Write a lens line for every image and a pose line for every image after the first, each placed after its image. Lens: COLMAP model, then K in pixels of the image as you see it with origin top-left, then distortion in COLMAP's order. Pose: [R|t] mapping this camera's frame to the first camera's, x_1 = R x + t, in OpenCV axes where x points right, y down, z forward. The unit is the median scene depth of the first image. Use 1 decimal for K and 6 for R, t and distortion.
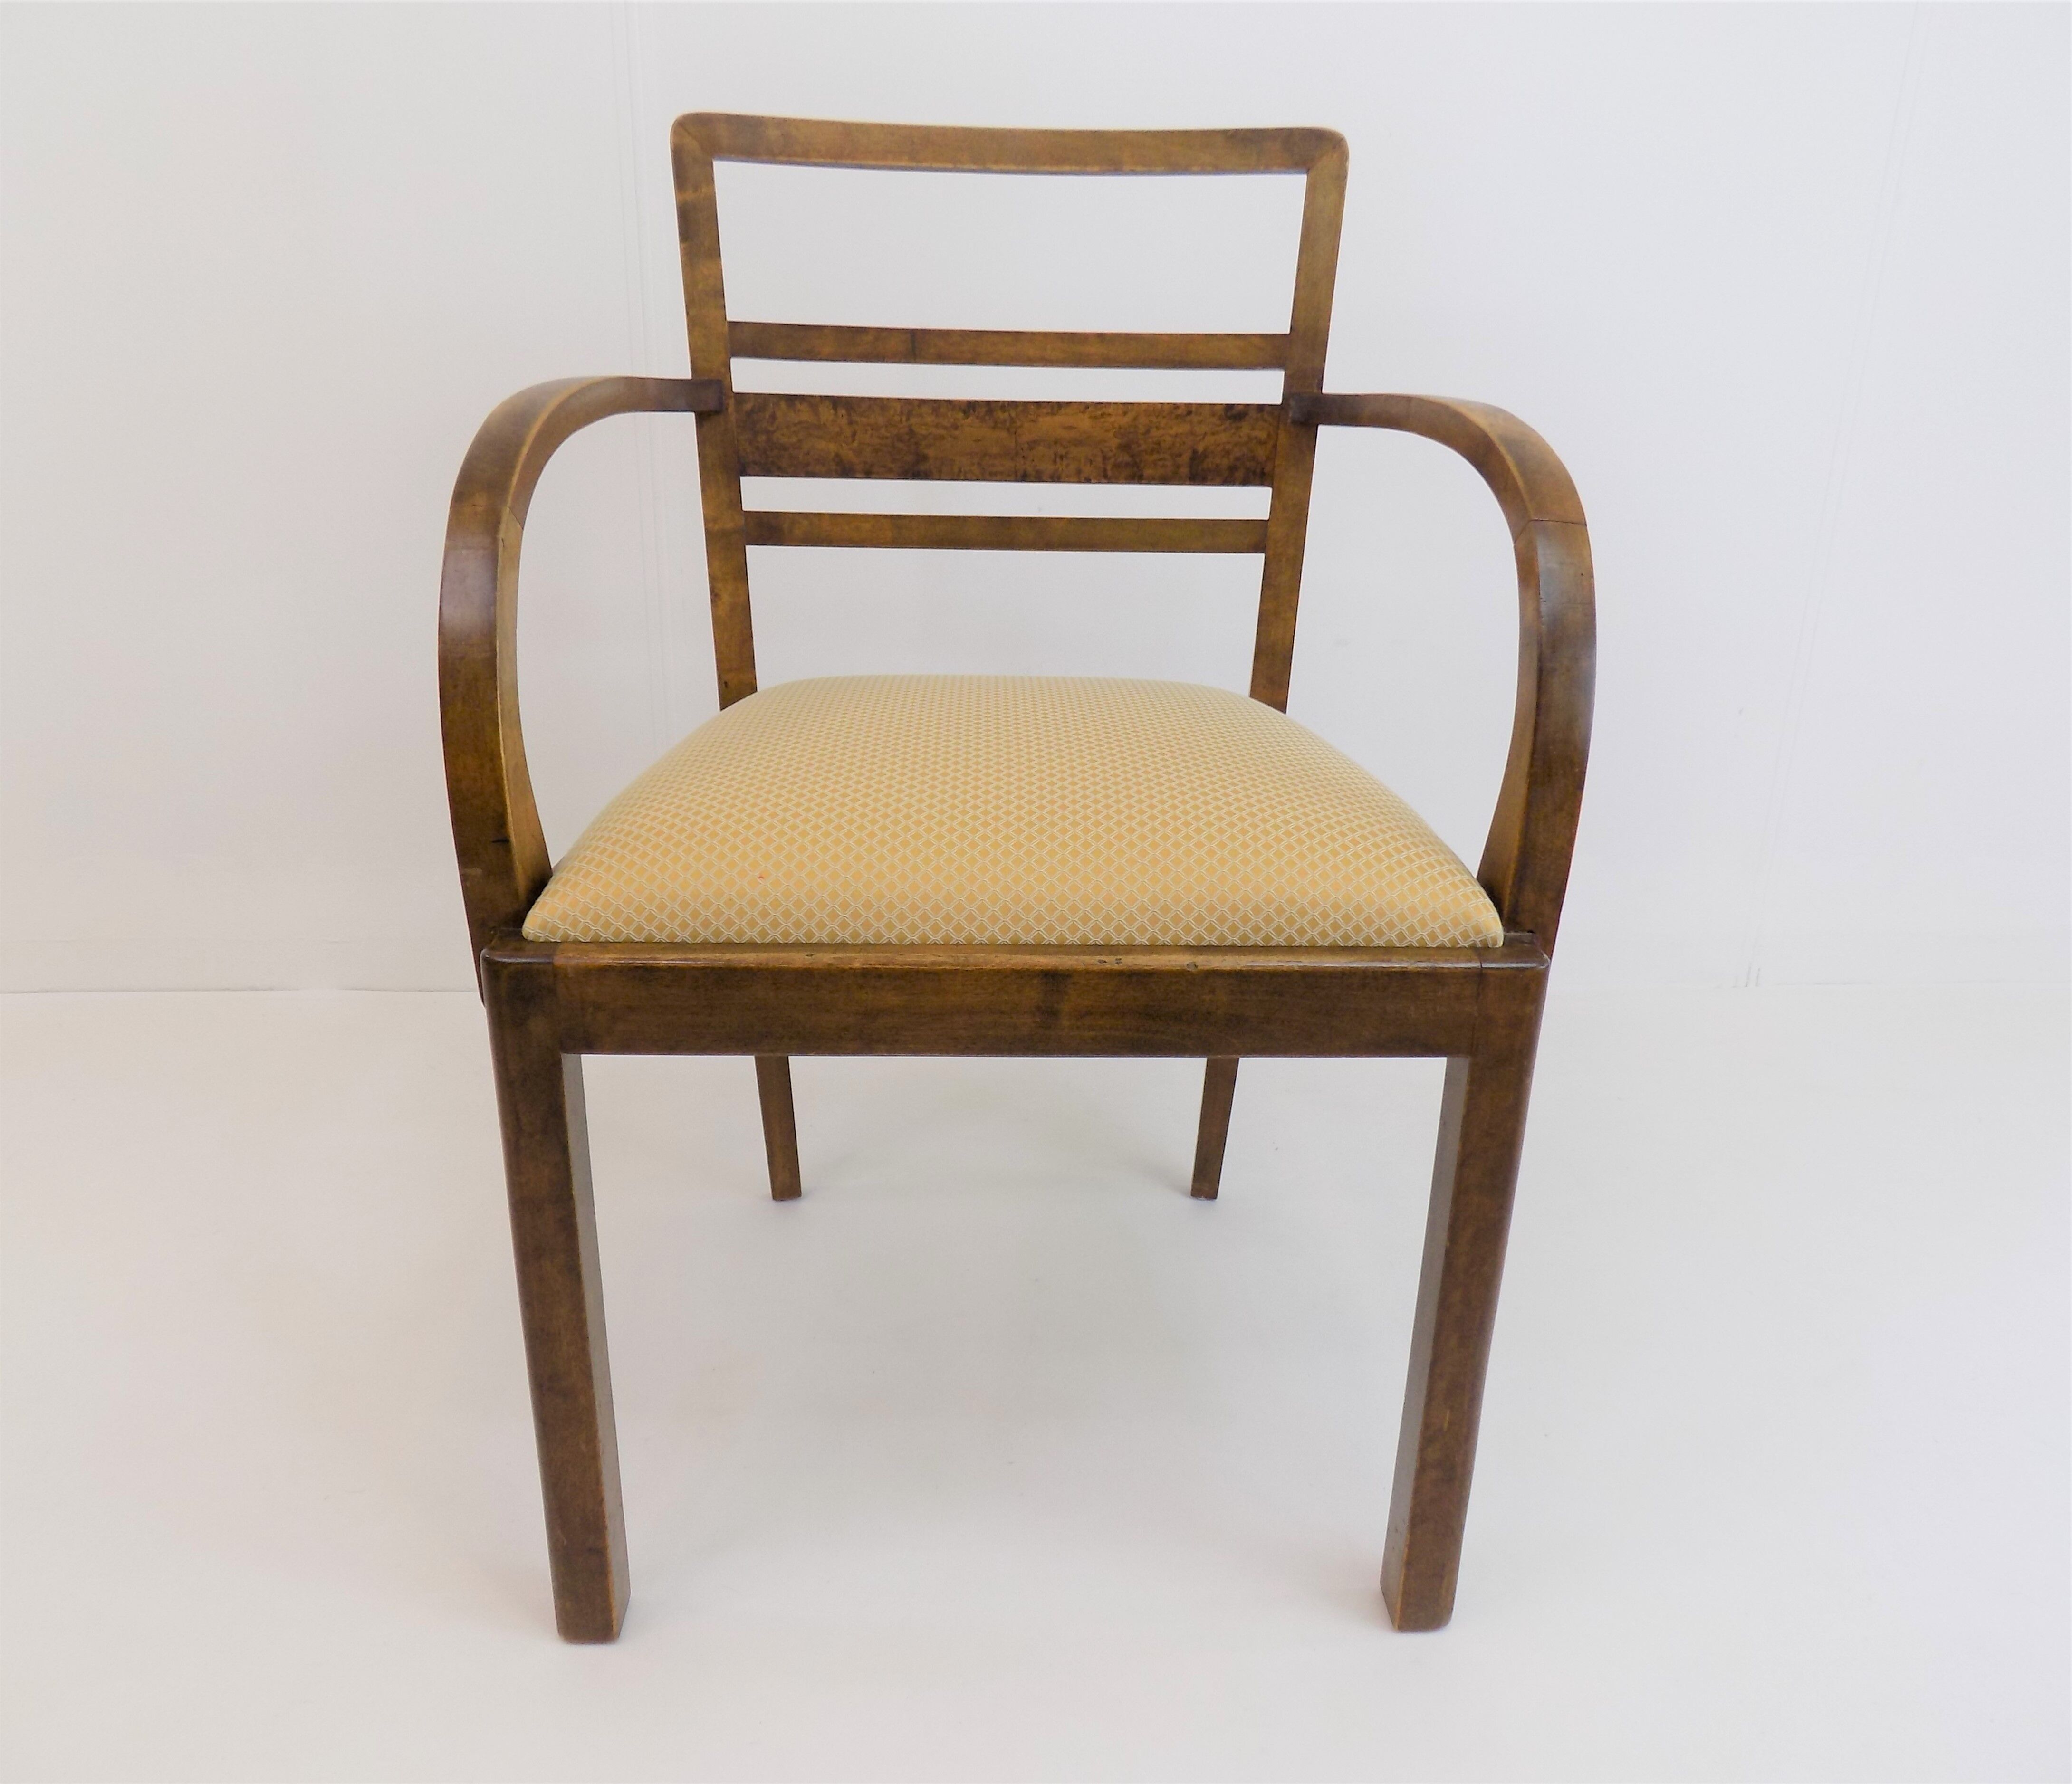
lens RADIAL K [[1644.2, 0, 1030.5], [0, 1644.2, 884.5], [0, 0, 1]] dist [-0.065192, 0.000512]
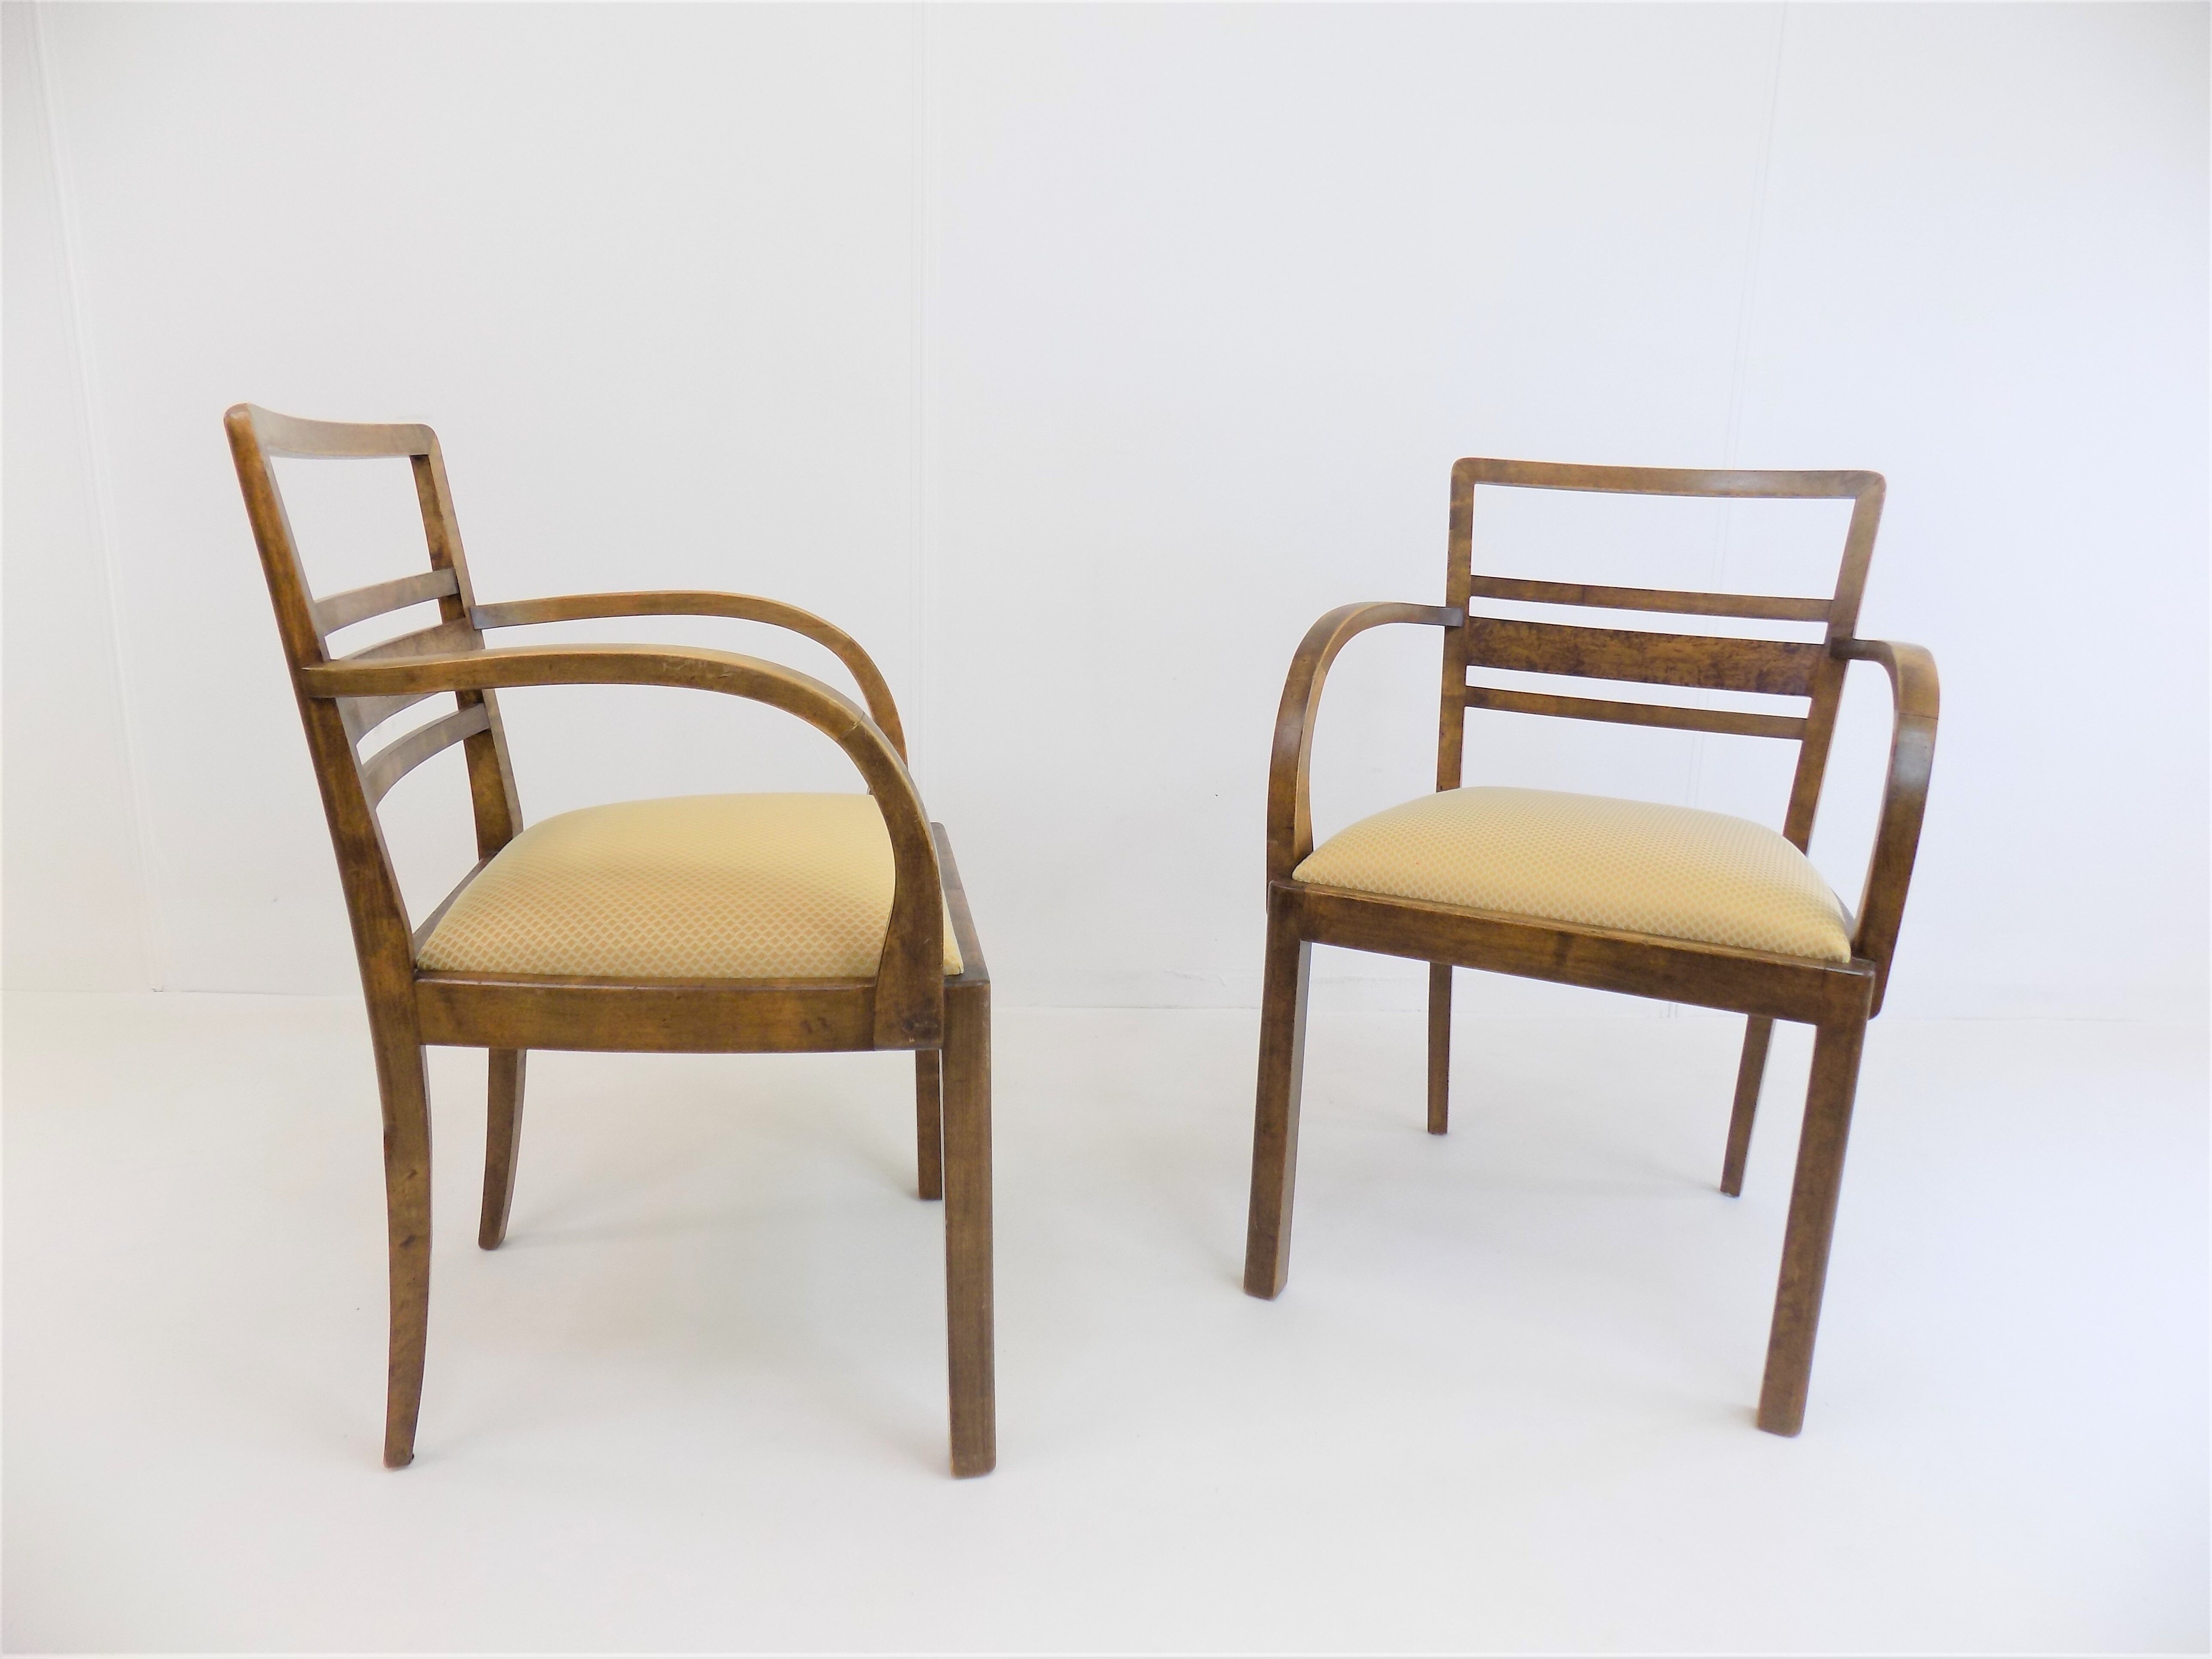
lens RADIAL K [[1487.2, 0, 1117.2], [0, 1487.2, 817.1], [0, 0, 1]] dist [-0.079576, 0.073865]
pose [[0.887370, 0.112182, -0.447202, 0.198122], [-0.182301, 0.976277, -0.116833, 0.142729], [0.423486, 0.185199, 0.886770, -0.460849]]
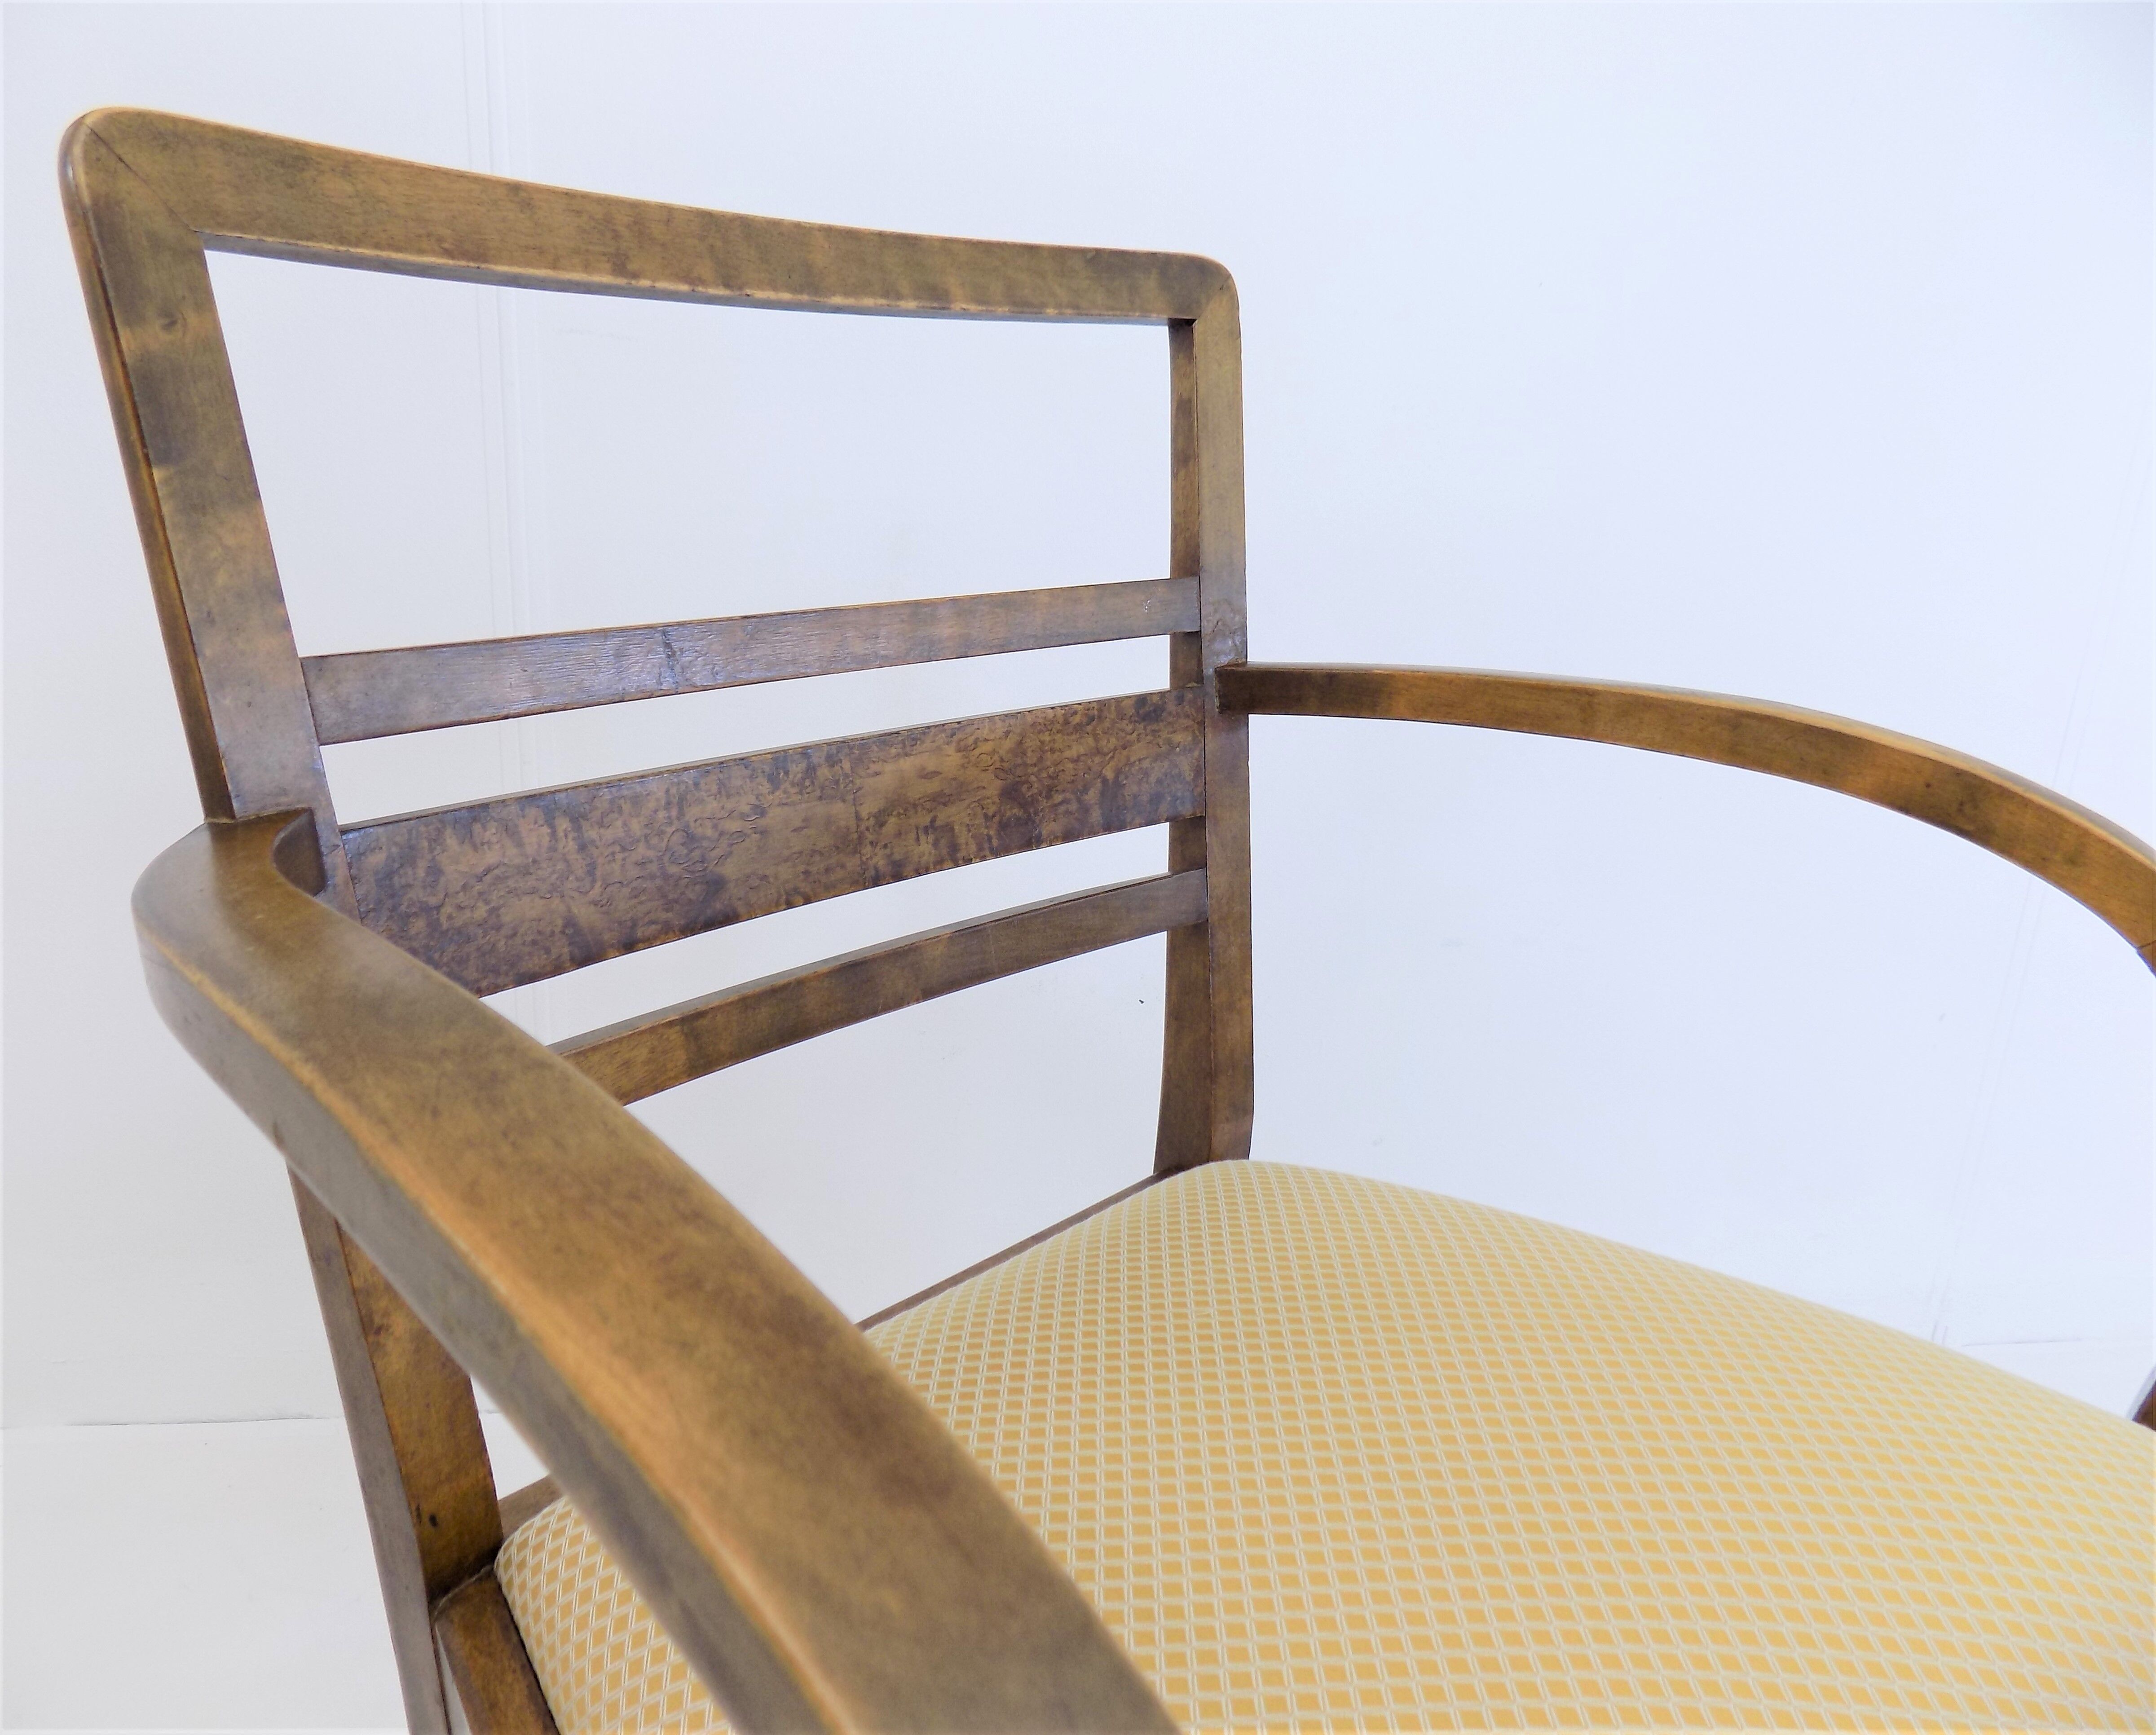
lens RADIAL K [[1558.6, 0, 1013.1], [0, 1558.6, 855.6], [0, 0, 1]] dist [-0.086786, 0.087656]
pose [[0.720270, -0.194861, 0.665763, -0.309073], [0.231339, 0.972269, 0.034293, -0.267888], [-0.653983, 0.129317, 0.745374, 0.608674]]
